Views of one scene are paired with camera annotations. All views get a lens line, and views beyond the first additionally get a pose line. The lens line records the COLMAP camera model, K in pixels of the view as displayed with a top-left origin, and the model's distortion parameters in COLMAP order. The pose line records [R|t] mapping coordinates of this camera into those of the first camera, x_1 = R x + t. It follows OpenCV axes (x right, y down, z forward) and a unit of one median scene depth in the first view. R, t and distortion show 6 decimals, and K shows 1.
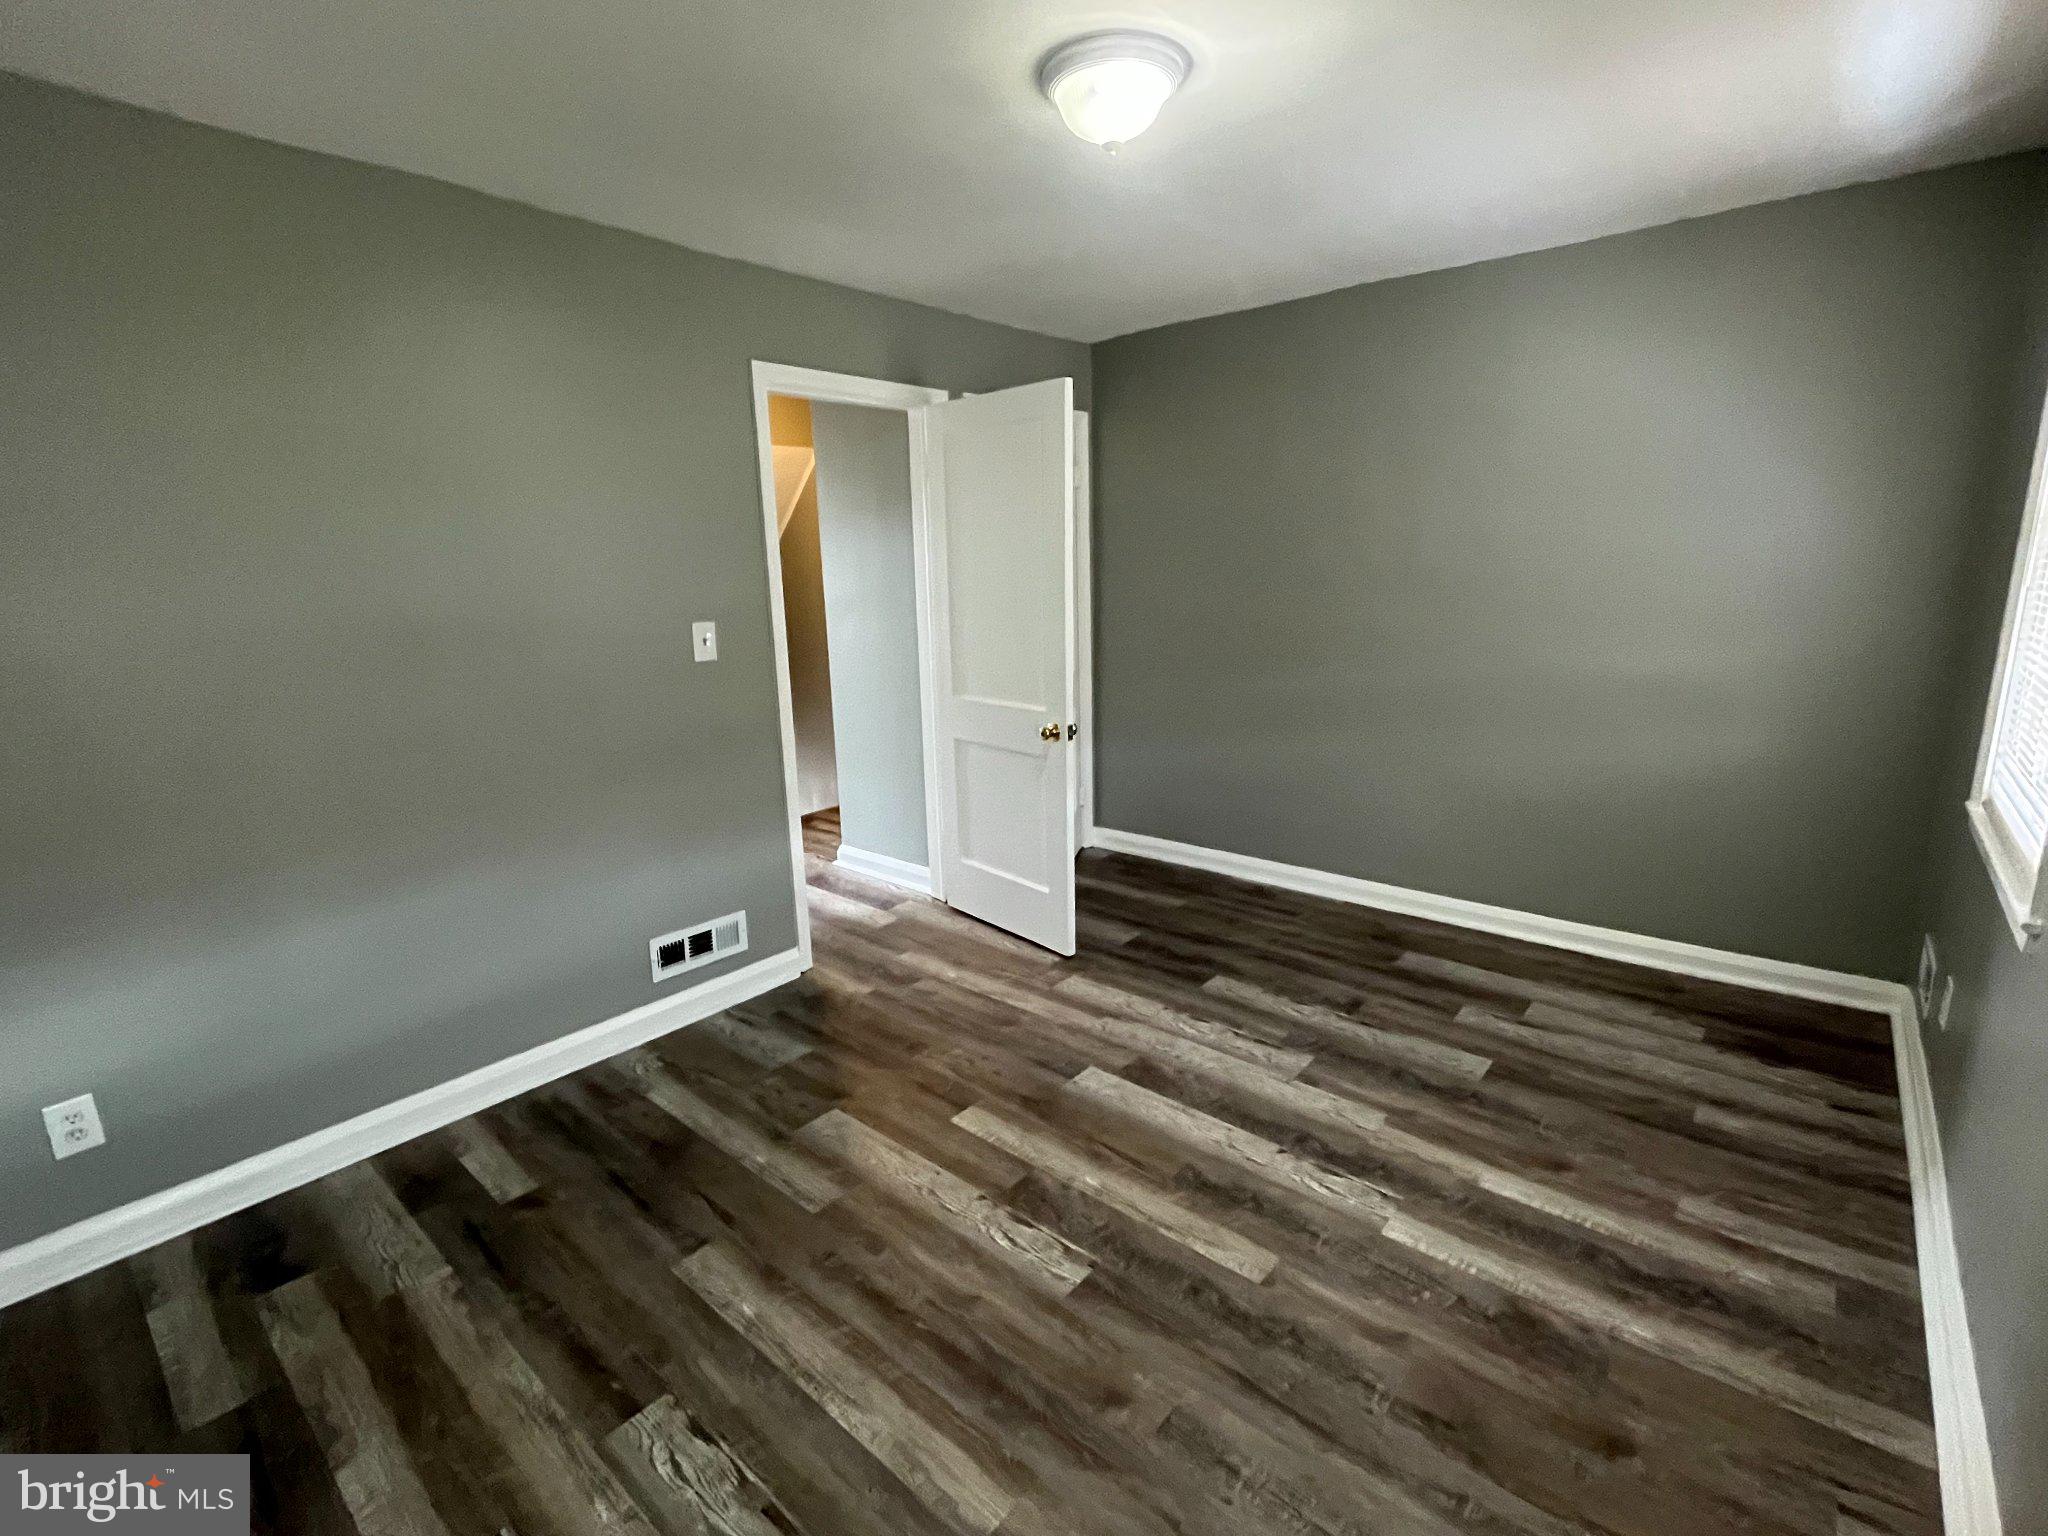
lens RADIAL K [[942.5, 0, 1030.4], [0, 942.5, 763.6], [0, 0, 1]] dist [-0.004173, -0.000912]
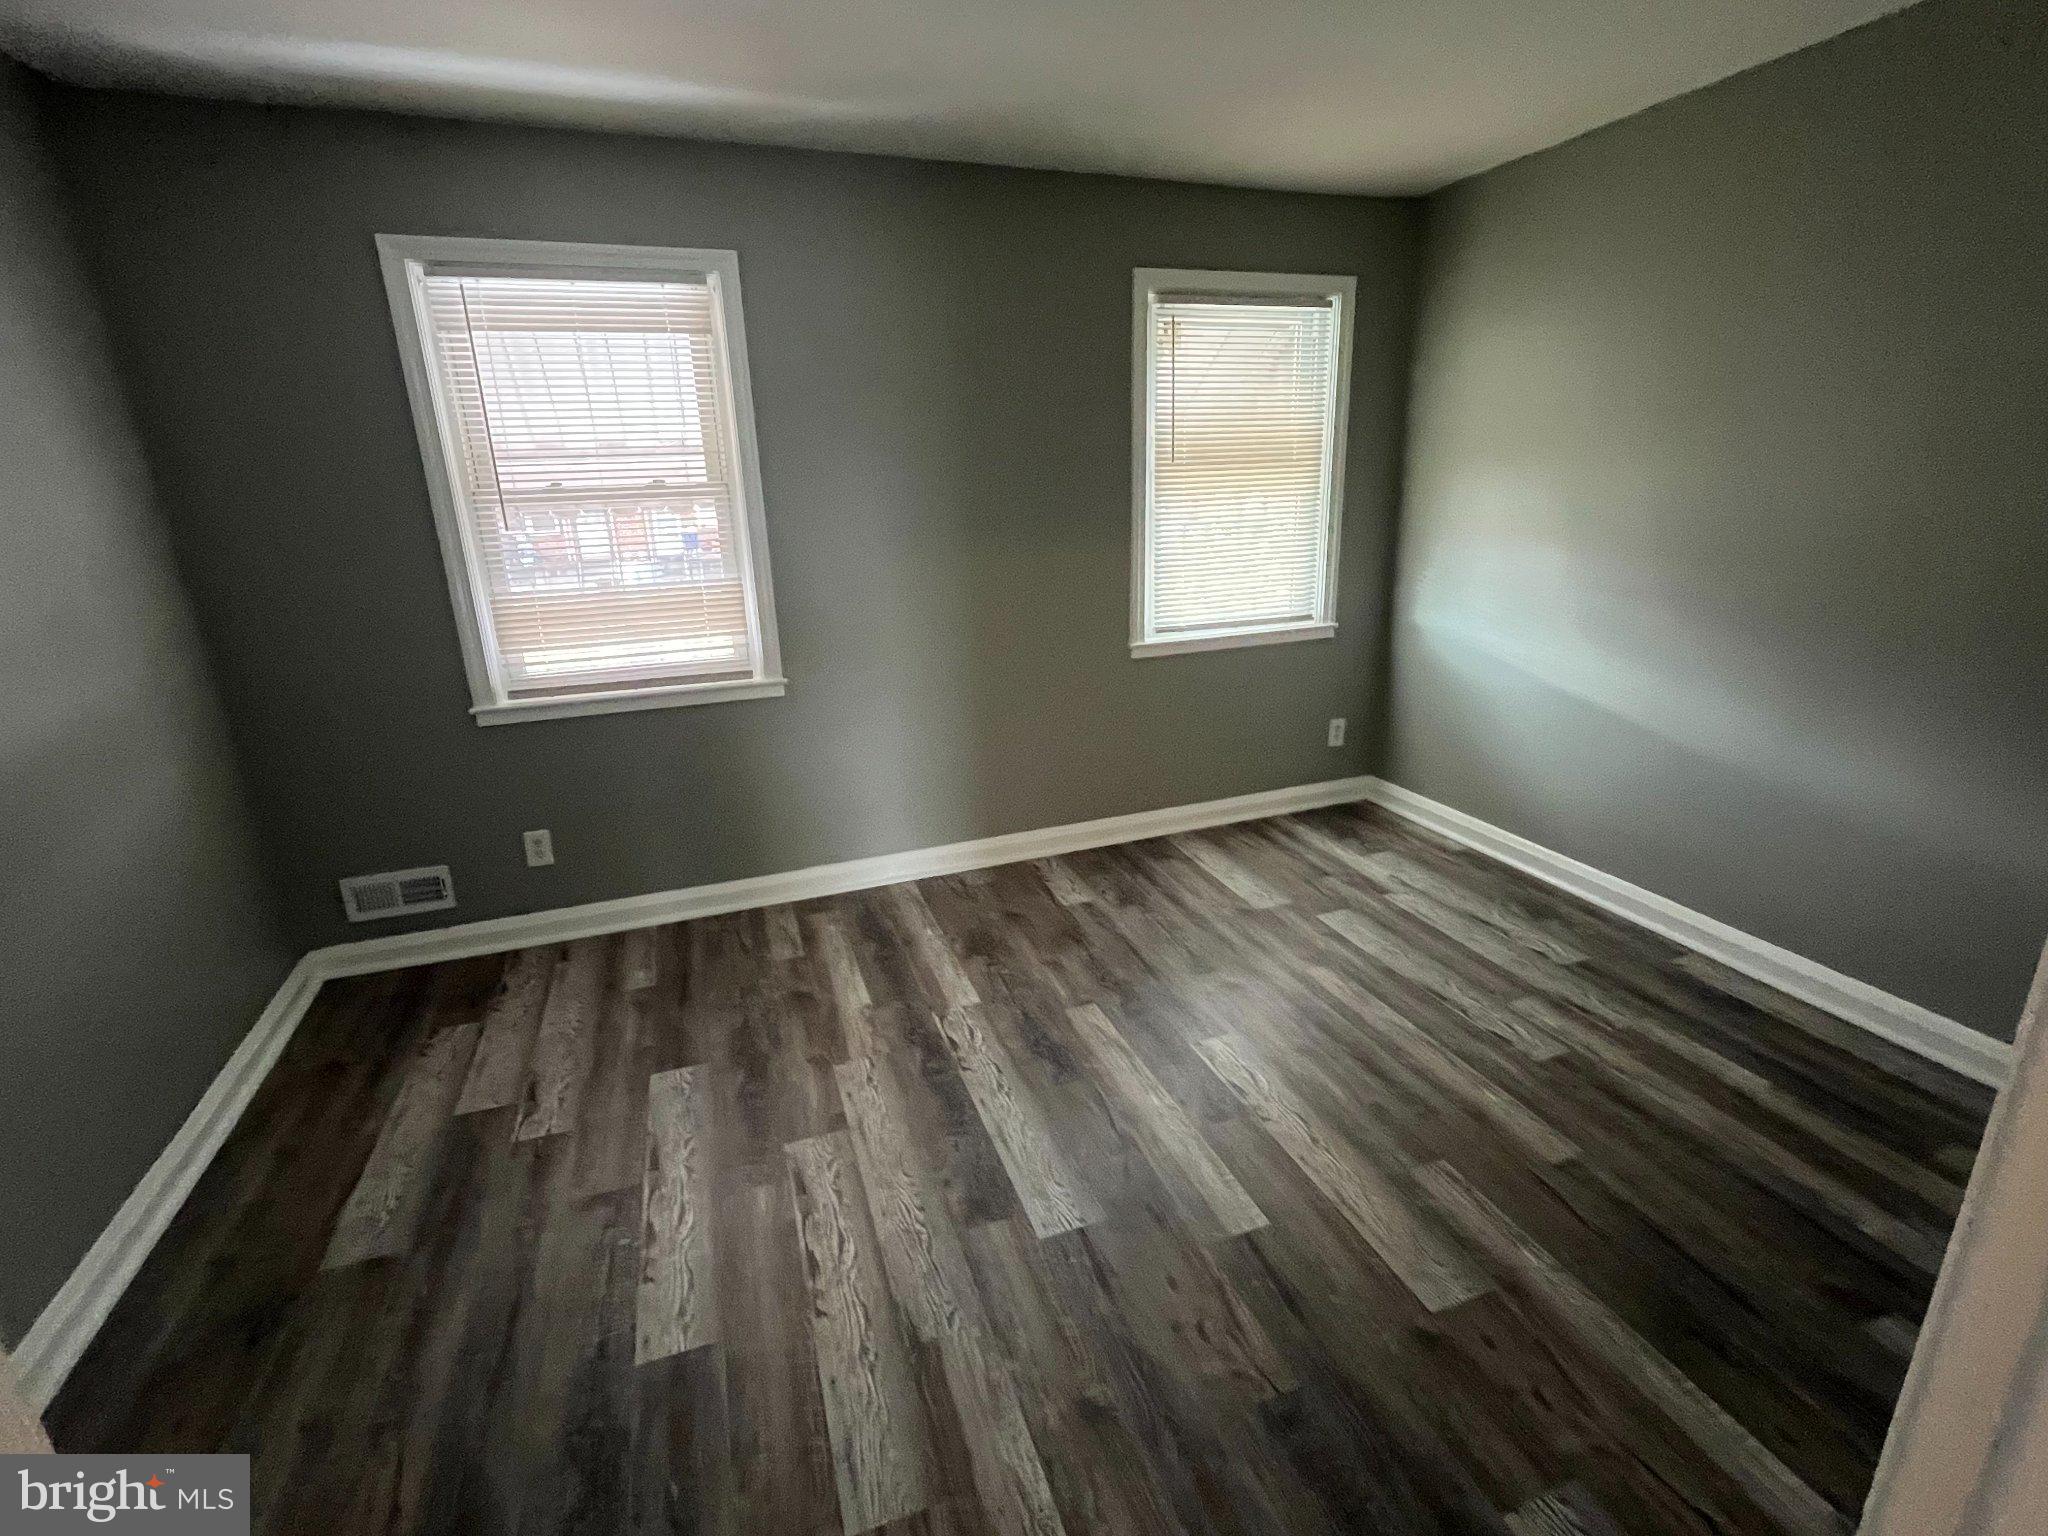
lens RADIAL K [[942.5, 0, 1030.4], [0, 942.5, 763.6], [0, 0, 1]] dist [-0.004173, -0.000912]
pose [[-0.866174, -0.099709, 0.489694, -0.258495], [0.156447, 0.876537, 0.455200, -0.330836], [-0.474623, 0.470893, -0.743635, 1.512048]]
